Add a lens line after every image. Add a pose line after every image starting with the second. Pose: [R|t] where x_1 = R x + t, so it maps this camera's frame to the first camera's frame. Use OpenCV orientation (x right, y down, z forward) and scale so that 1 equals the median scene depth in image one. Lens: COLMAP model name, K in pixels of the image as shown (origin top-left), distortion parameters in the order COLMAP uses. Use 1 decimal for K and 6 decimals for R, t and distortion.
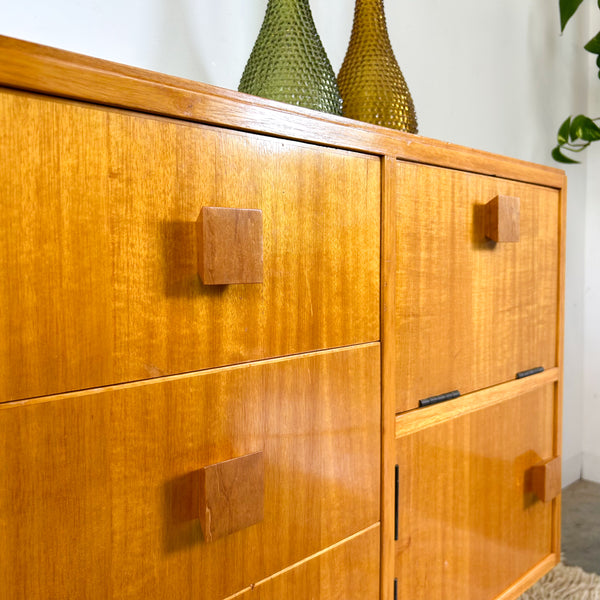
lens RADIAL K [[610.3, 0, 295.1], [0, 610.3, 295.8], [0, 0, 1]] dist [0.049899, -0.080220]
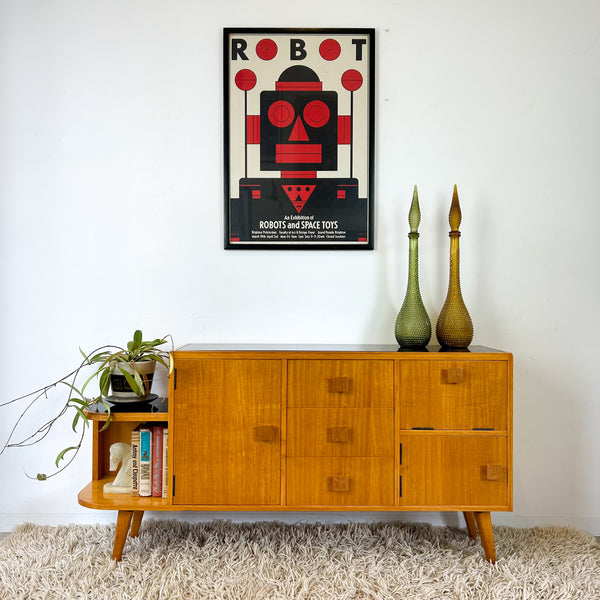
lens RADIAL K [[597.4, 0, 300.8], [0, 597.4, 292.3], [0, 0, 1]] dist [0.095164, -0.210142]
pose [[0.720514, 0.003868, -0.693429, 2.384611], [-0.049432, 0.997727, -0.045798, -0.458790], [0.691676, 0.067276, 0.719068, -2.199274]]
